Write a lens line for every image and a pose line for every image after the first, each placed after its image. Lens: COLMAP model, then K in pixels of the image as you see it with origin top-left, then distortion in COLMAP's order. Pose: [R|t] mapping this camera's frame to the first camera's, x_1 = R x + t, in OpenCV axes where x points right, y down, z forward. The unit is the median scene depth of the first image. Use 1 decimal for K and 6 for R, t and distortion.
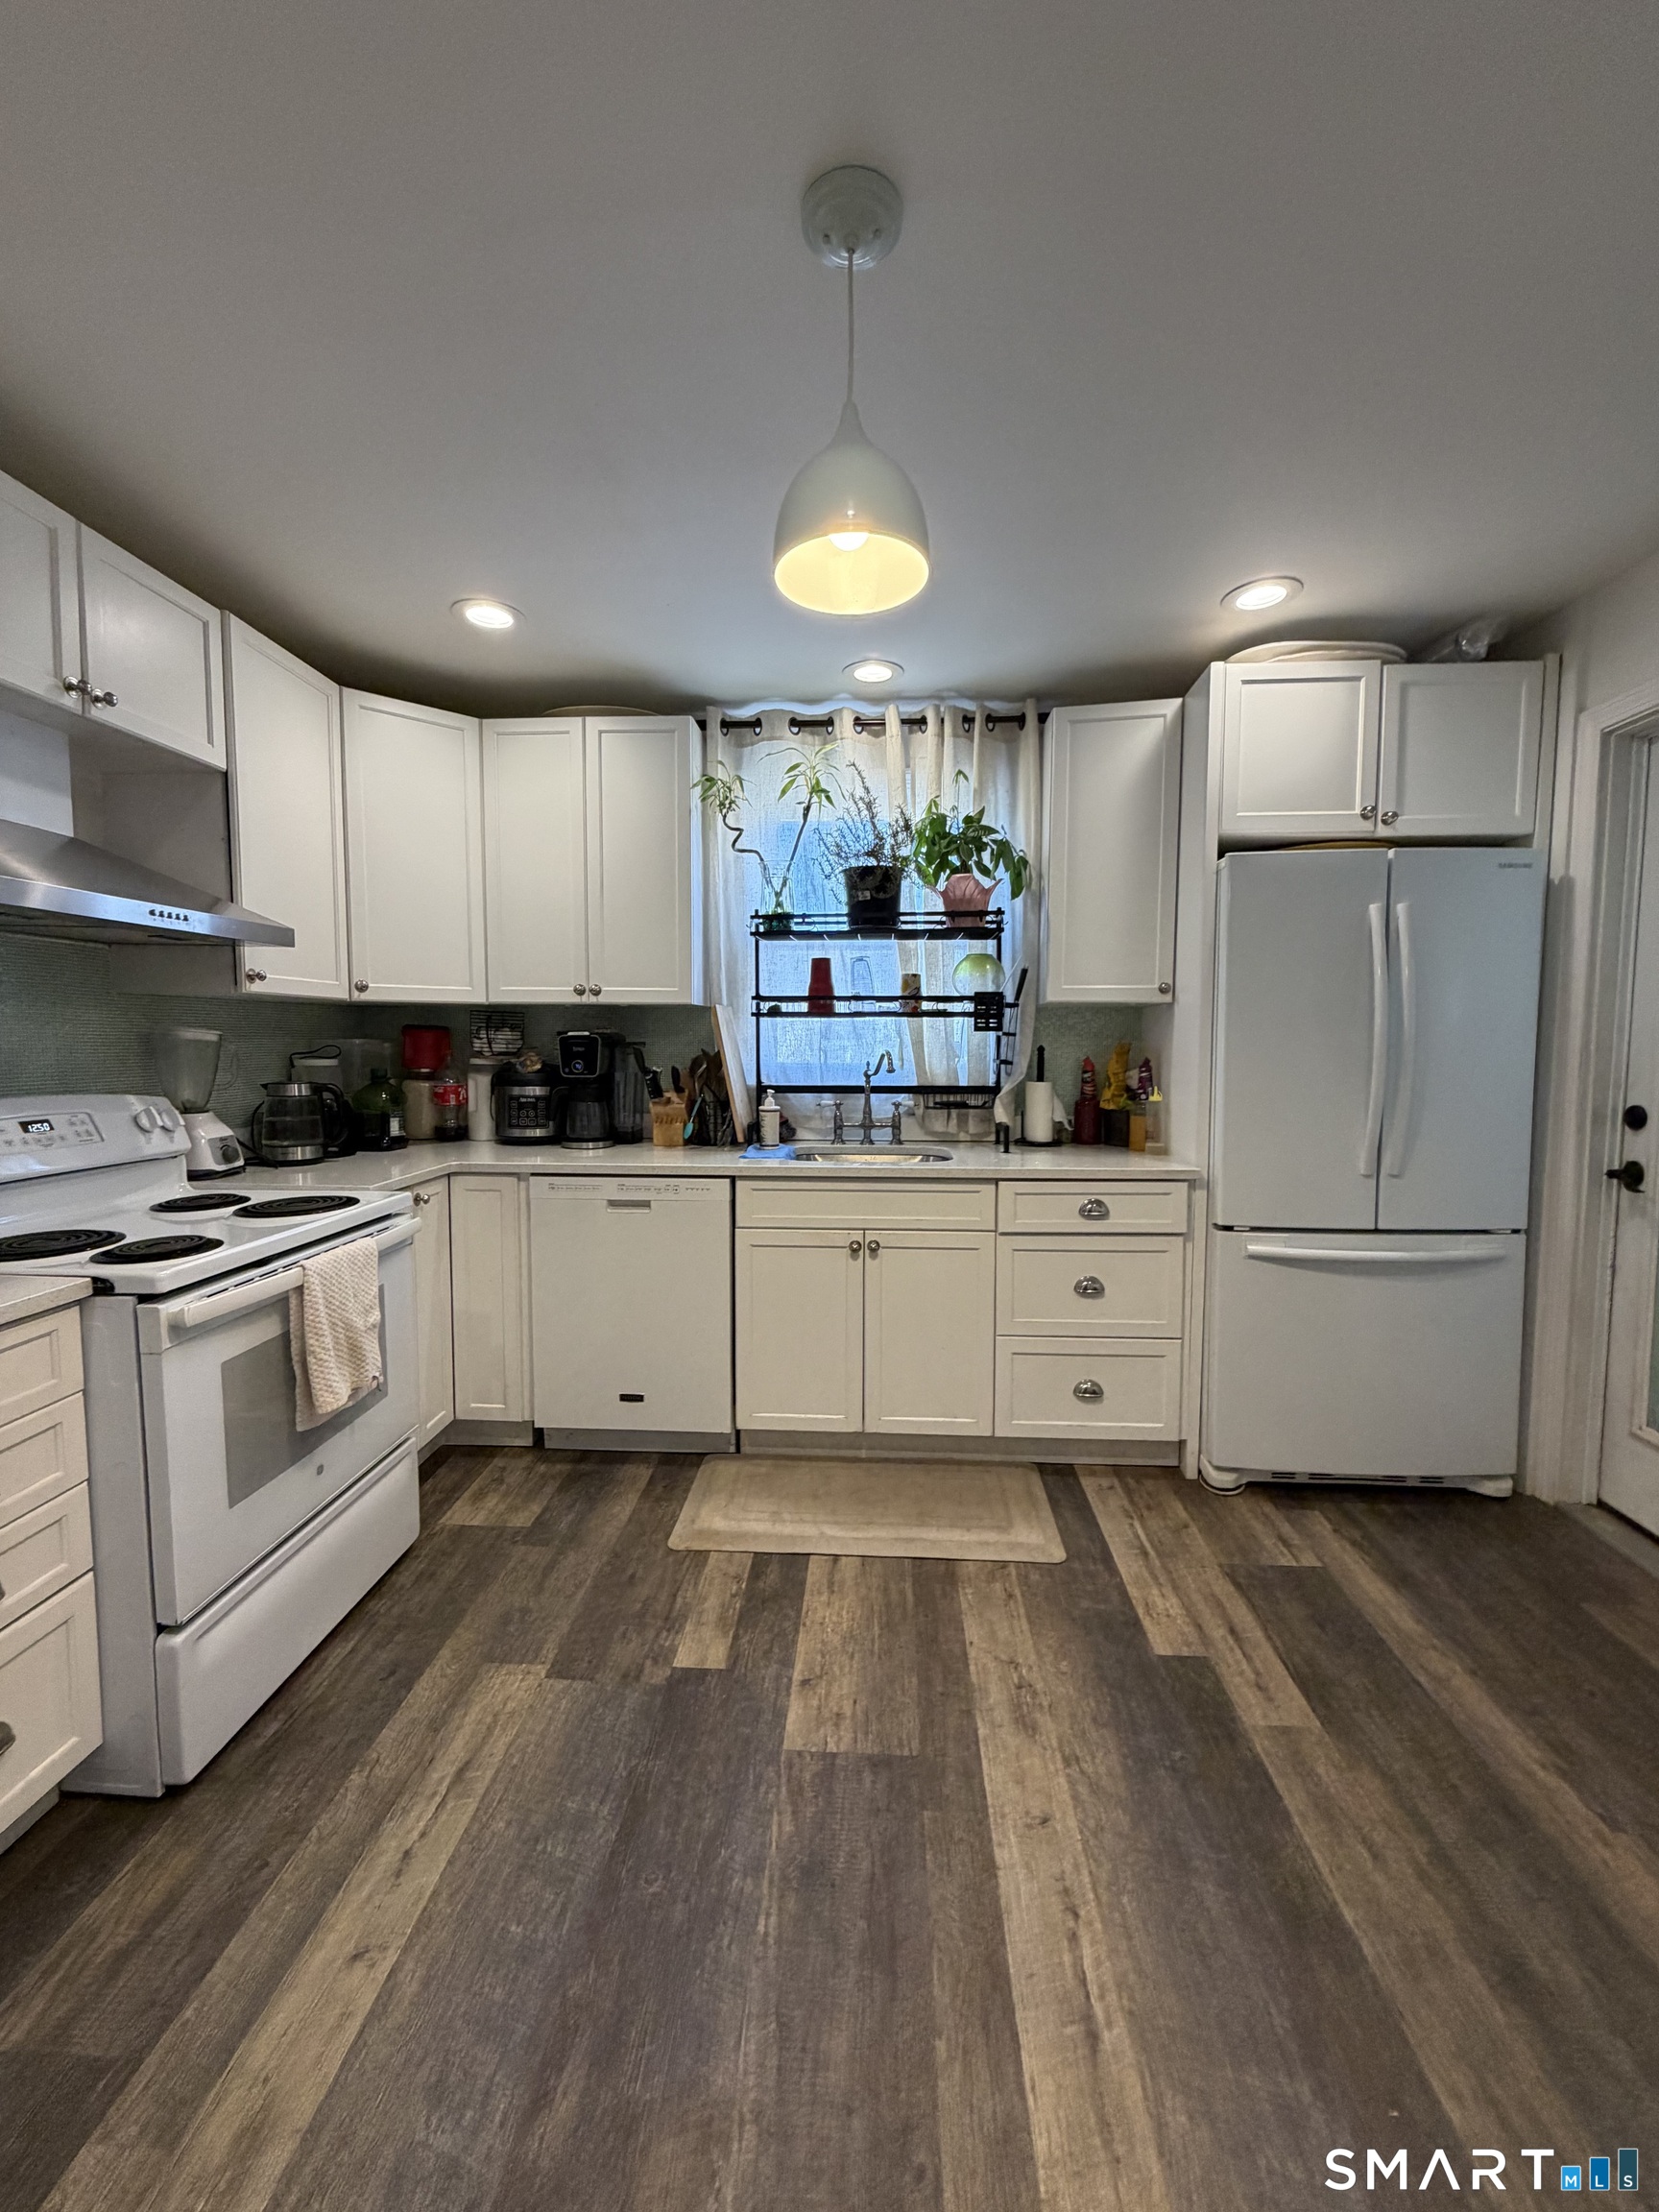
lens RADIAL K [[887.2, 0, 837.2], [0, 887.2, 1101.4], [0, 0, 1]] dist [0.000669, 0.000143]
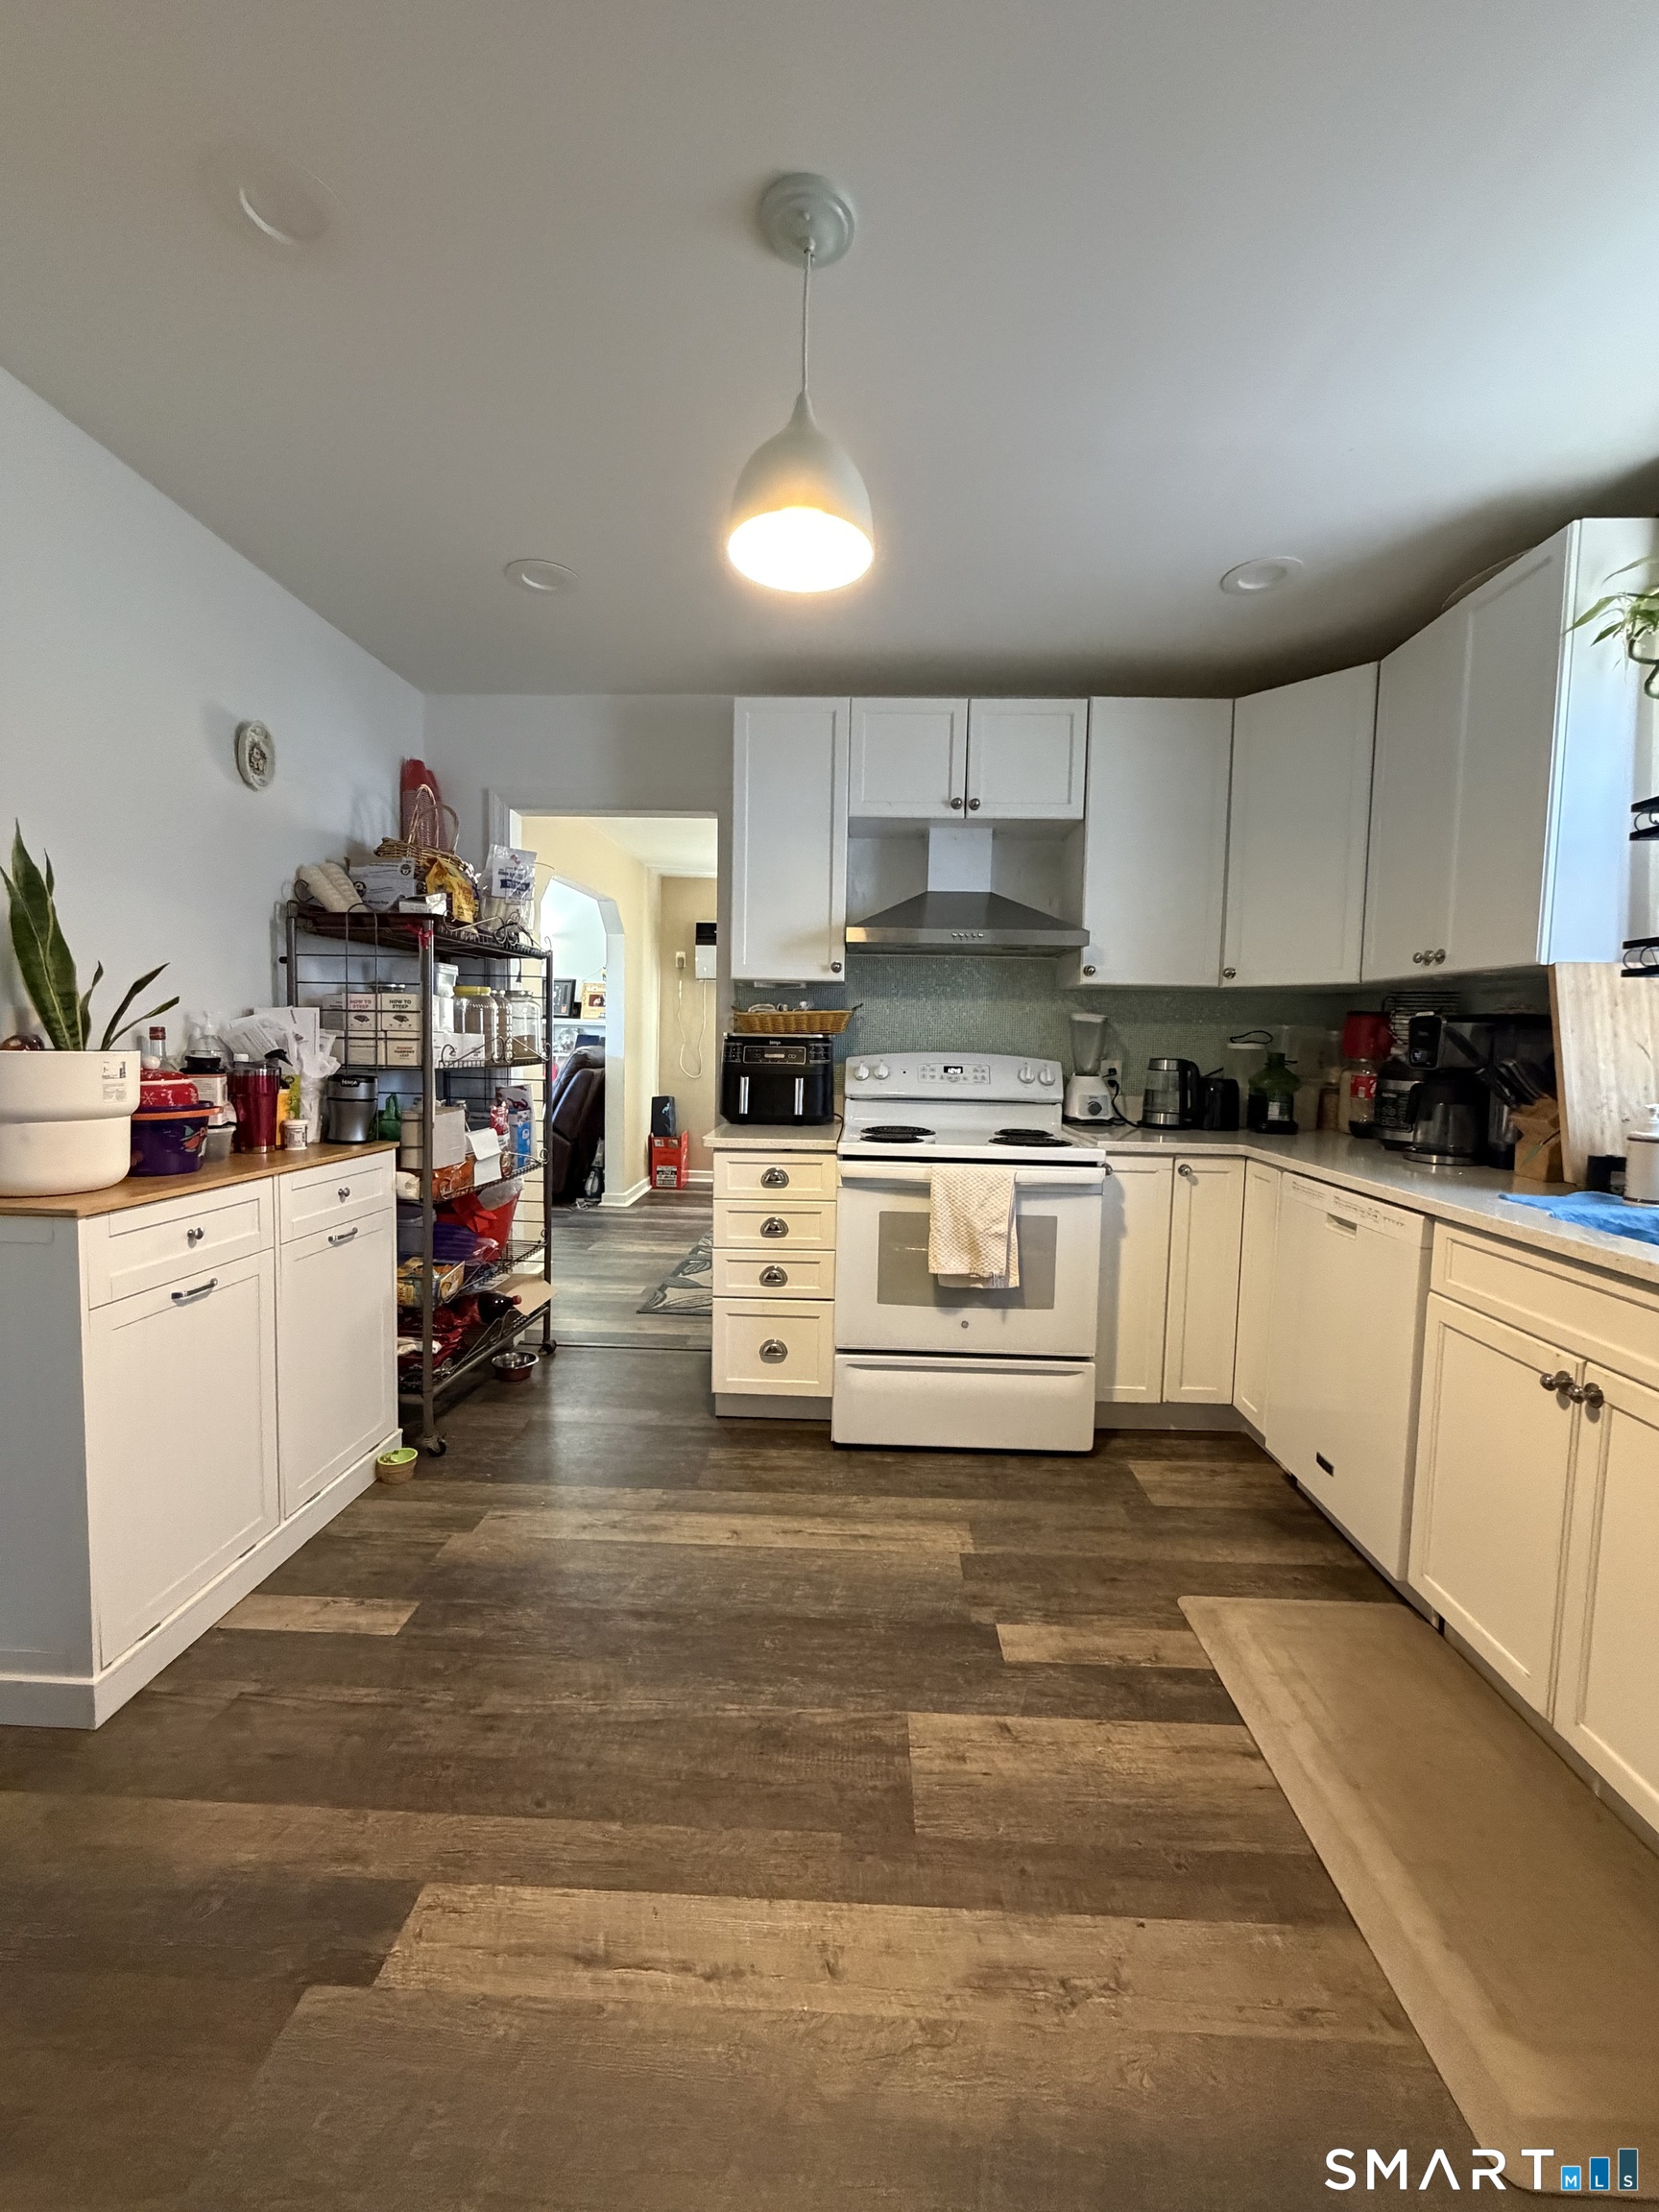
lens RADIAL K [[887.2, 0, 827.5], [0, 887.2, 1102.4], [0, 0, 1]] dist [0.000669, 0.000143]
pose [[0.013499, 0.071562, -0.997345, 0.588194], [-0.093604, 0.993146, 0.069994, -0.004460], [0.995518, 0.092411, 0.020105, 0.555625]]
